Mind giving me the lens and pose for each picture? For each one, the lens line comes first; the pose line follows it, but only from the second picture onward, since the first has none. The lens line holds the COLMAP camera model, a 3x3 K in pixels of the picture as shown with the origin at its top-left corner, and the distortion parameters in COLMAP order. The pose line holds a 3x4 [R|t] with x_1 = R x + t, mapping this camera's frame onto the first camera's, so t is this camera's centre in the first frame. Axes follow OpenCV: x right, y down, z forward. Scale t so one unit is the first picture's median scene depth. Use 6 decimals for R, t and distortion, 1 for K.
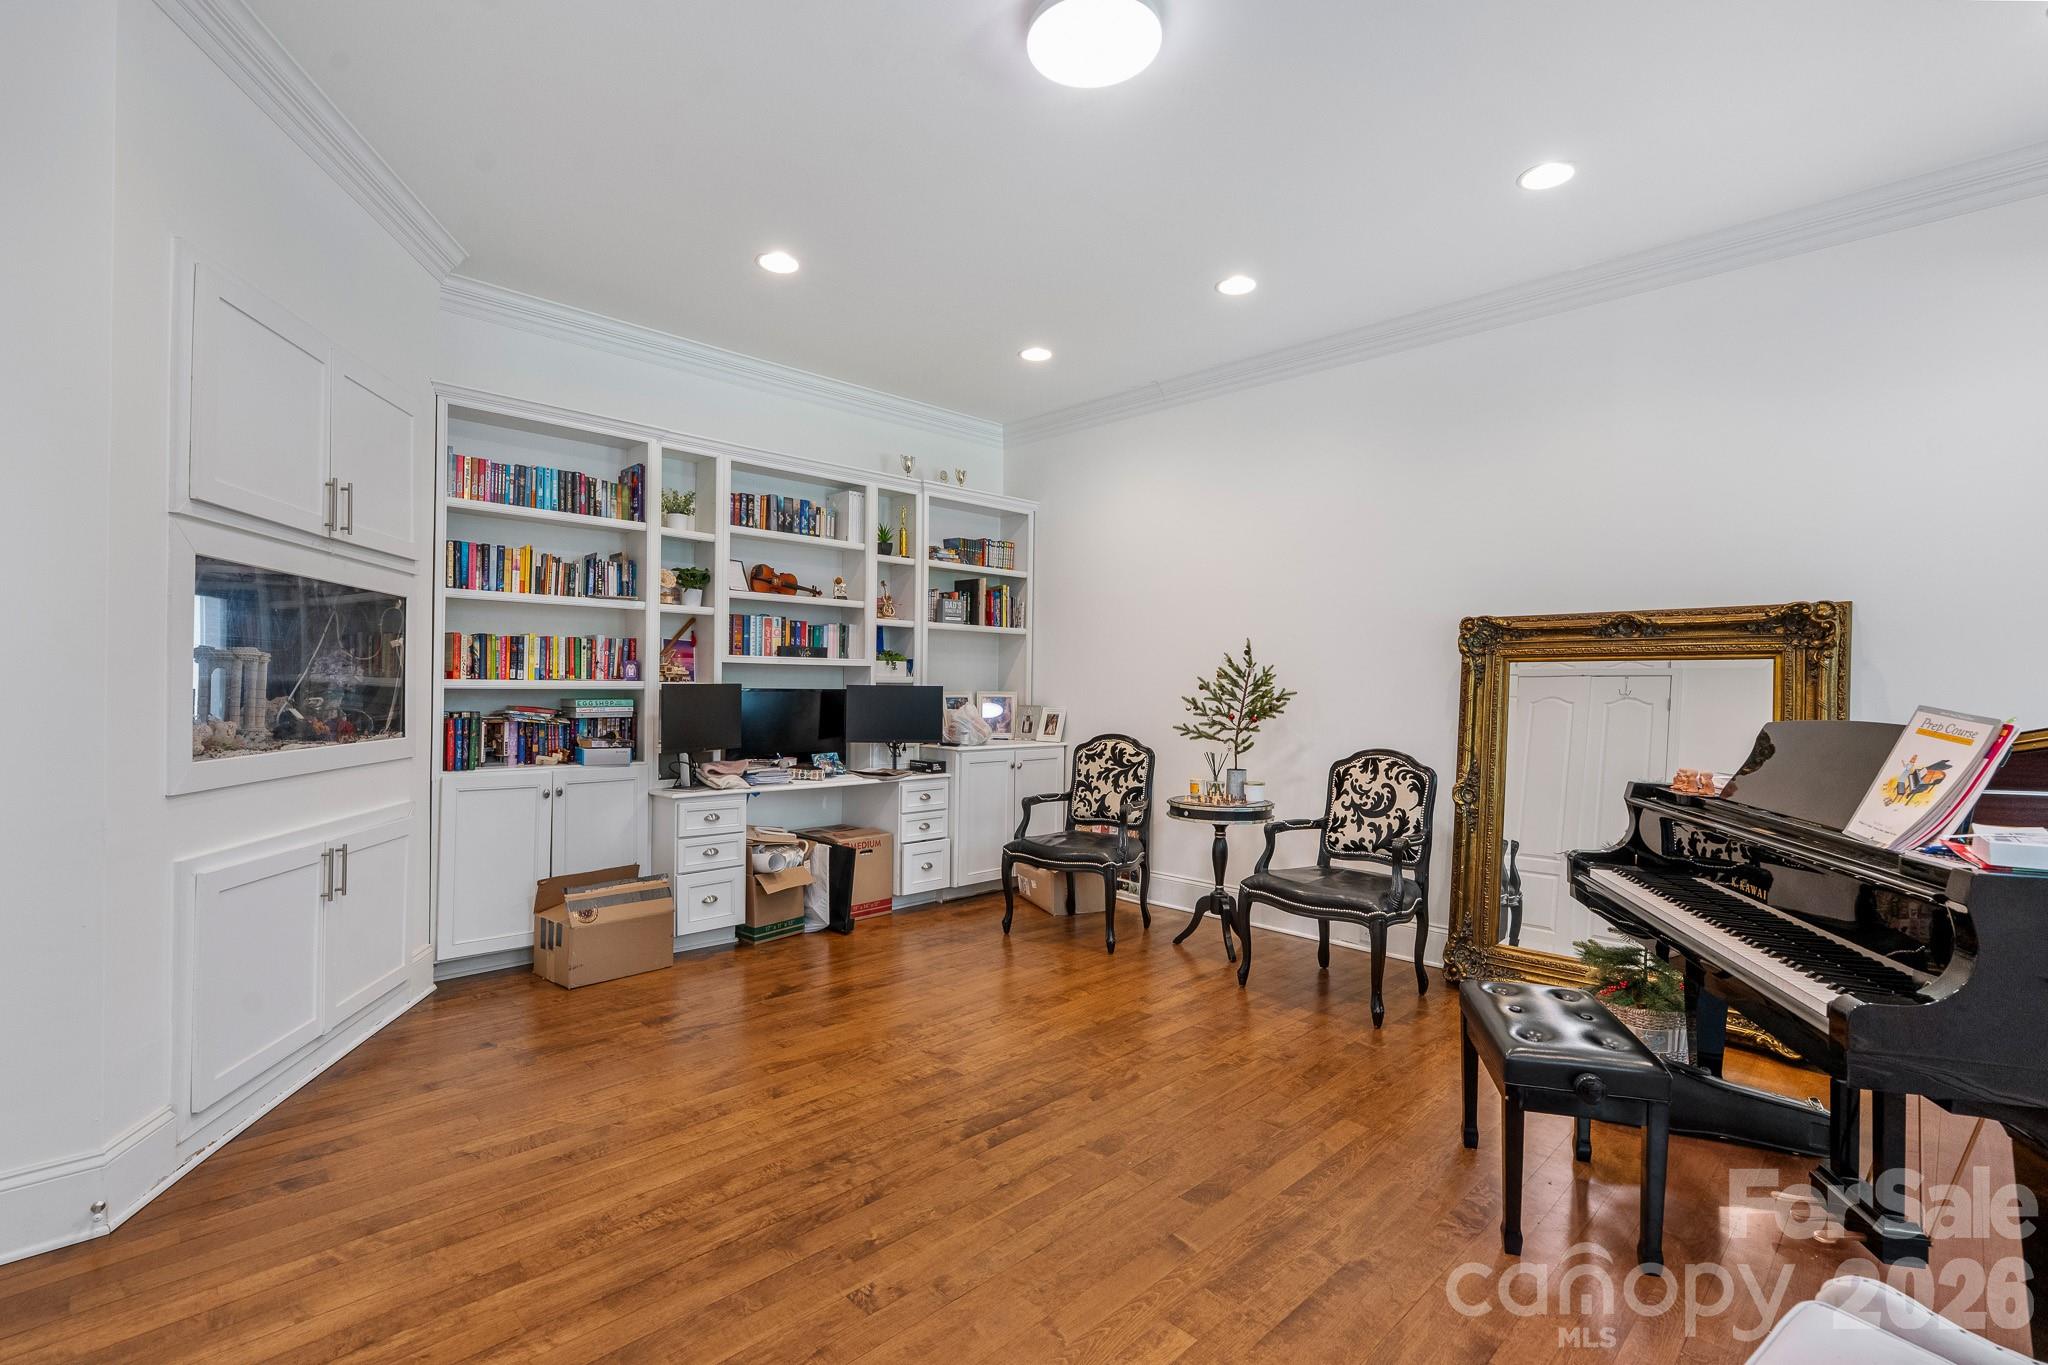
lens RADIAL K [[920.8, 0, 1024.3], [0, 920.8, 685.5], [0, 0, 1]] dist [-0.005413, 0.000424]
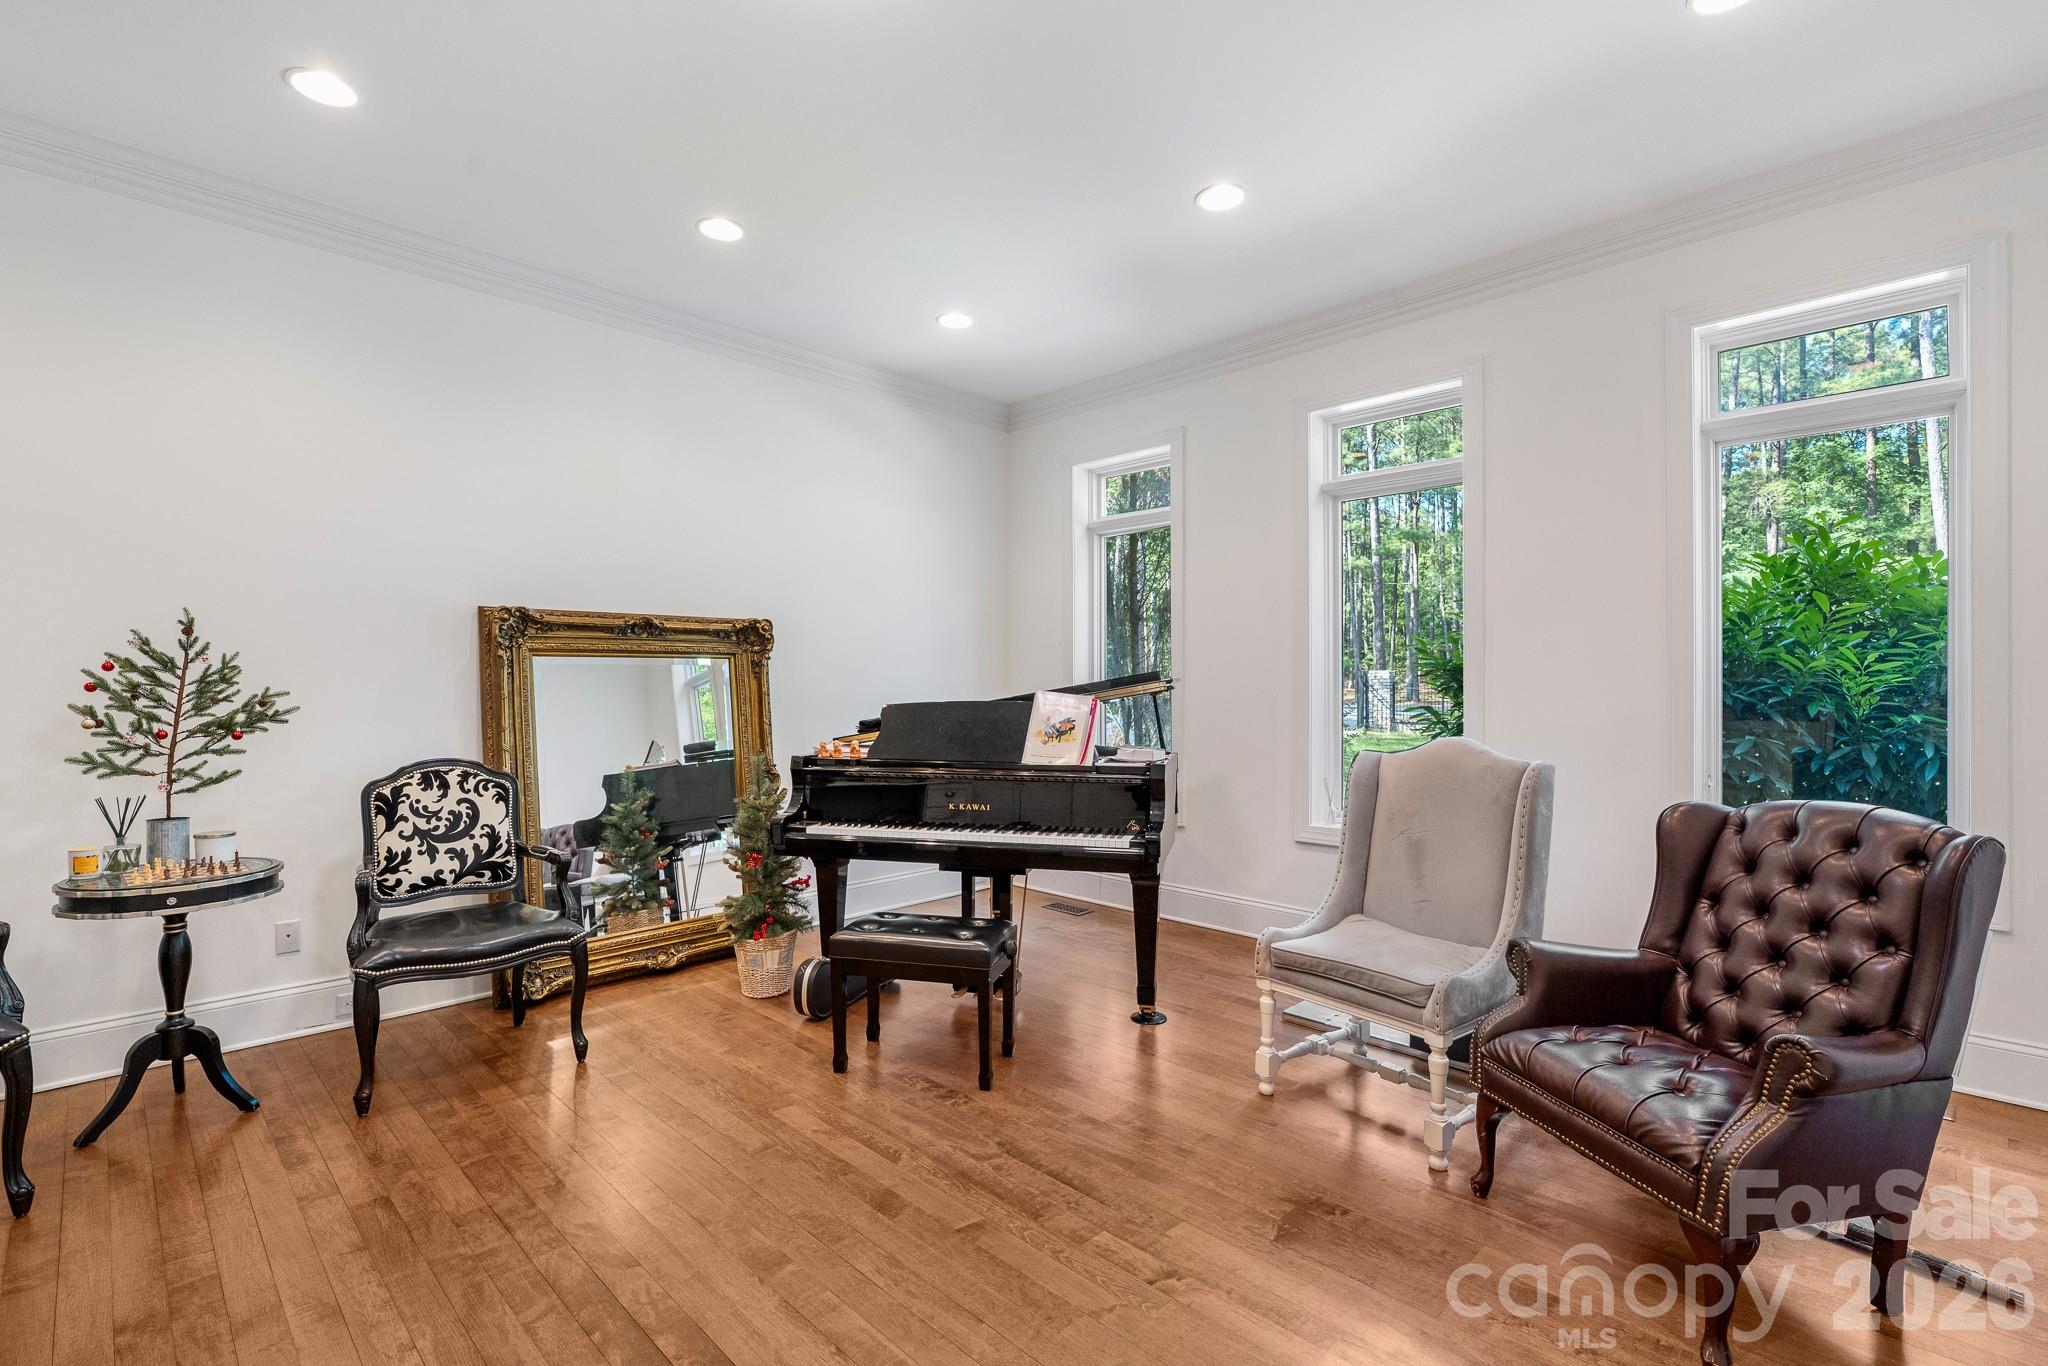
lens RADIAL K [[920.8, 0, 1027.9], [0, 920.8, 684.0], [0, 0, 1]] dist [-0.005413, 0.000424]
pose [[-0.003598, -0.013498, 0.999902, -0.439451], [-0.000712, 0.999909, 0.013496, -0.009348], [-0.999993, -0.000663, -0.003607, 0.481522]]
